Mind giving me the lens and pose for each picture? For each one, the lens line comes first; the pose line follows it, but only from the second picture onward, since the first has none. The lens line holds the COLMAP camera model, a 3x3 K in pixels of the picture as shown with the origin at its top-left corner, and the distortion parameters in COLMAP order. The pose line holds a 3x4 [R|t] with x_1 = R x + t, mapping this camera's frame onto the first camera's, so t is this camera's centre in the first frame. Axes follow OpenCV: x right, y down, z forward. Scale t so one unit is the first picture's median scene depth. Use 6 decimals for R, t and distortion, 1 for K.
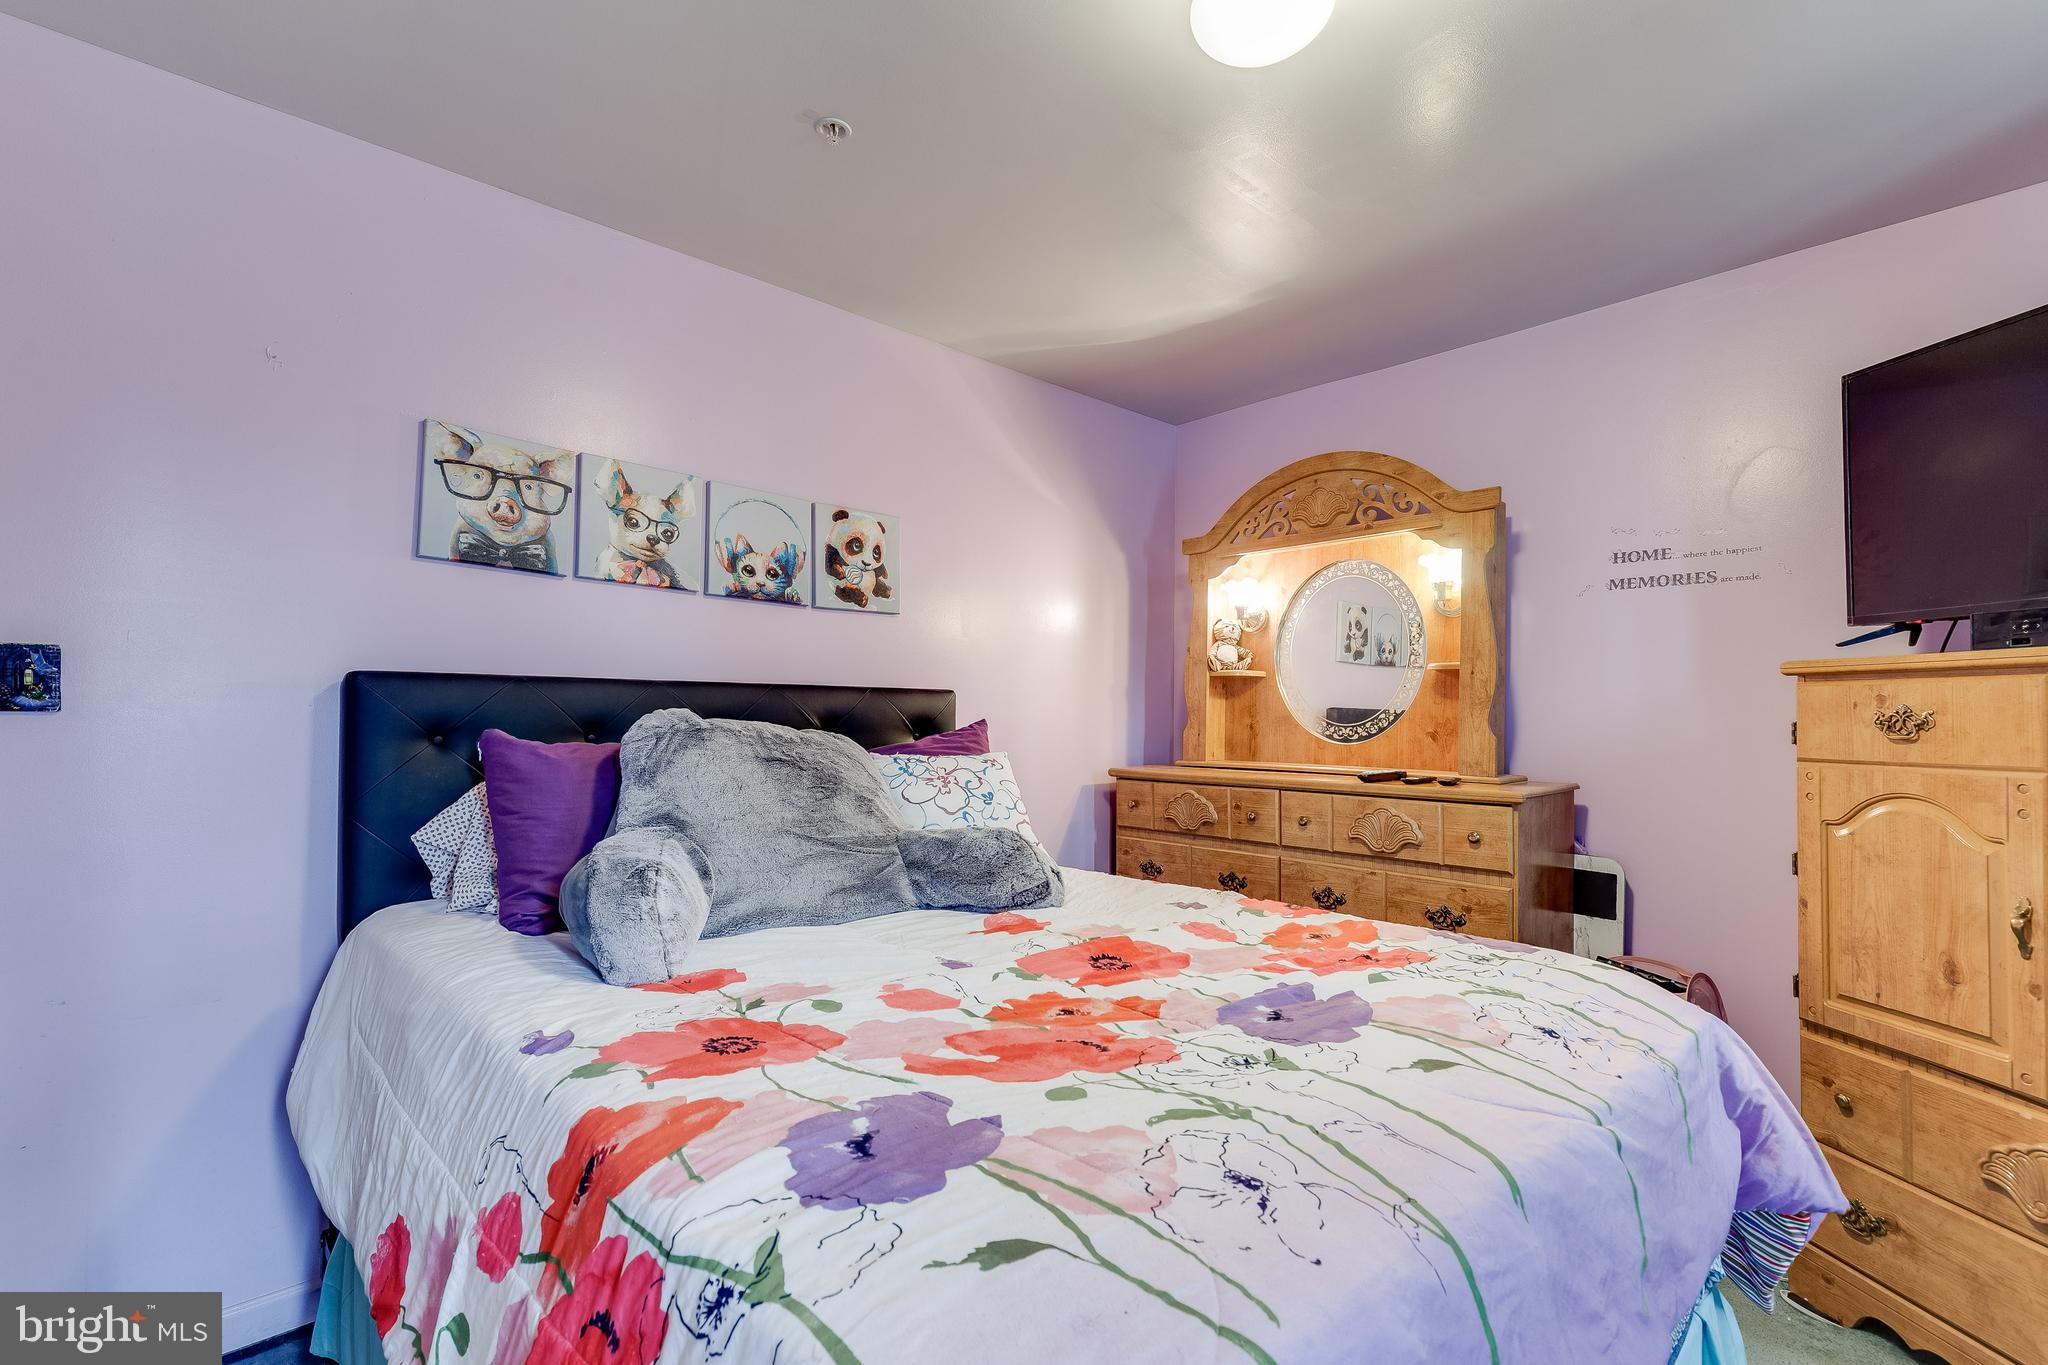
lens RADIAL K [[927.1, 0, 1020.2], [0, 927.1, 692.7], [0, 0, 1]] dist [0.004922, -0.001397]
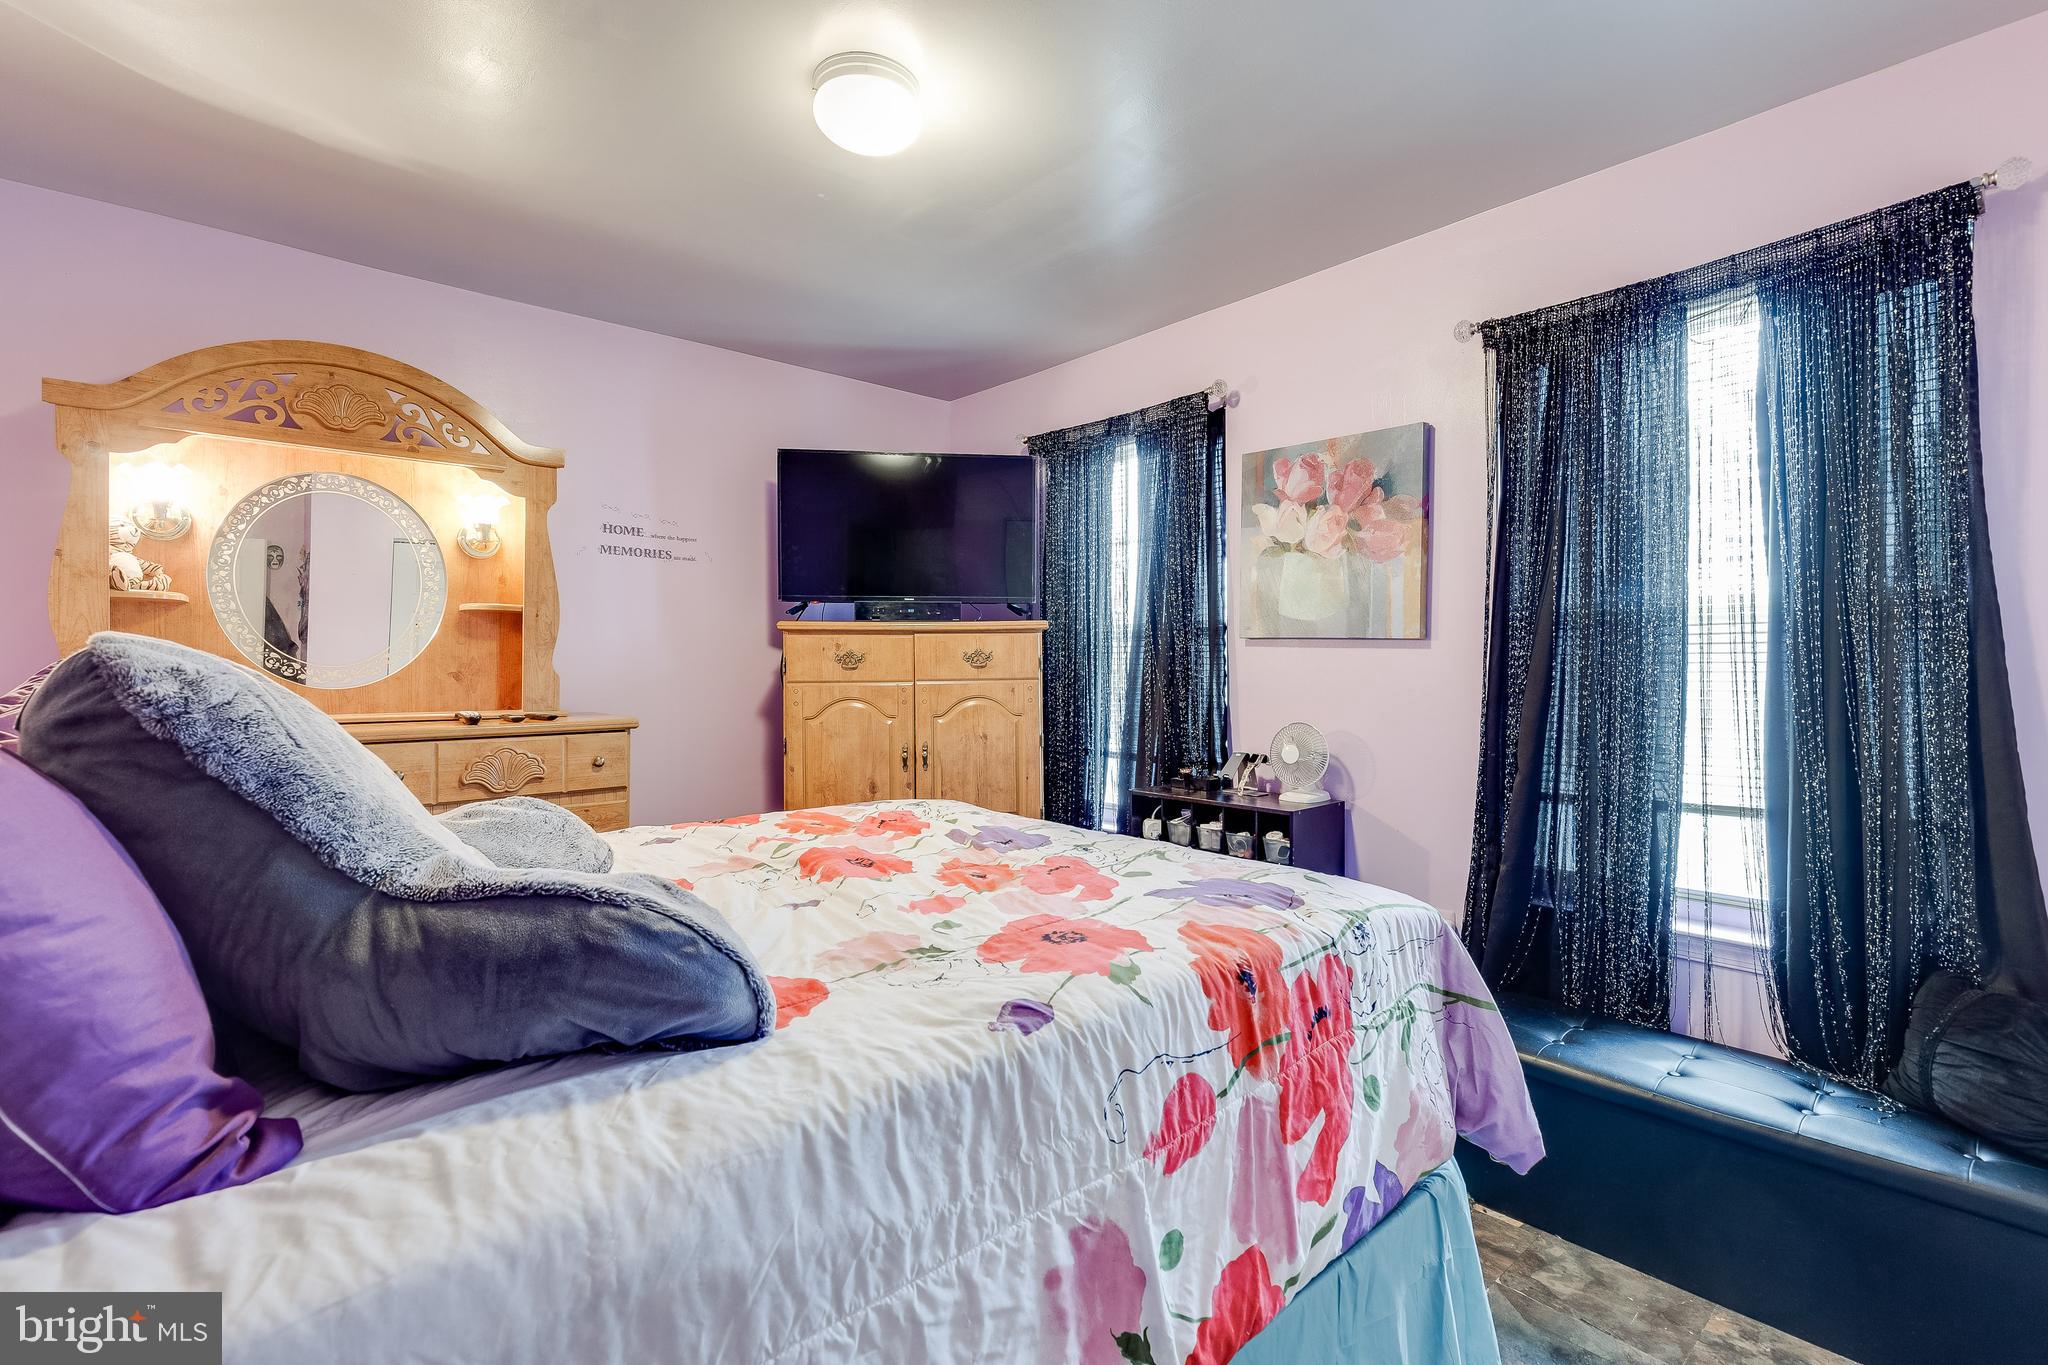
lens RADIAL K [[927.1, 0, 1020.1], [0, 927.1, 663.1], [0, 0, 1]] dist [0.004922, -0.001397]
pose [[0.022257, -0.008408, 0.999717, -0.549803], [-0.022864, 0.999699, 0.008917, 0.010475], [-0.999491, -0.023056, 0.022058, 0.391181]]
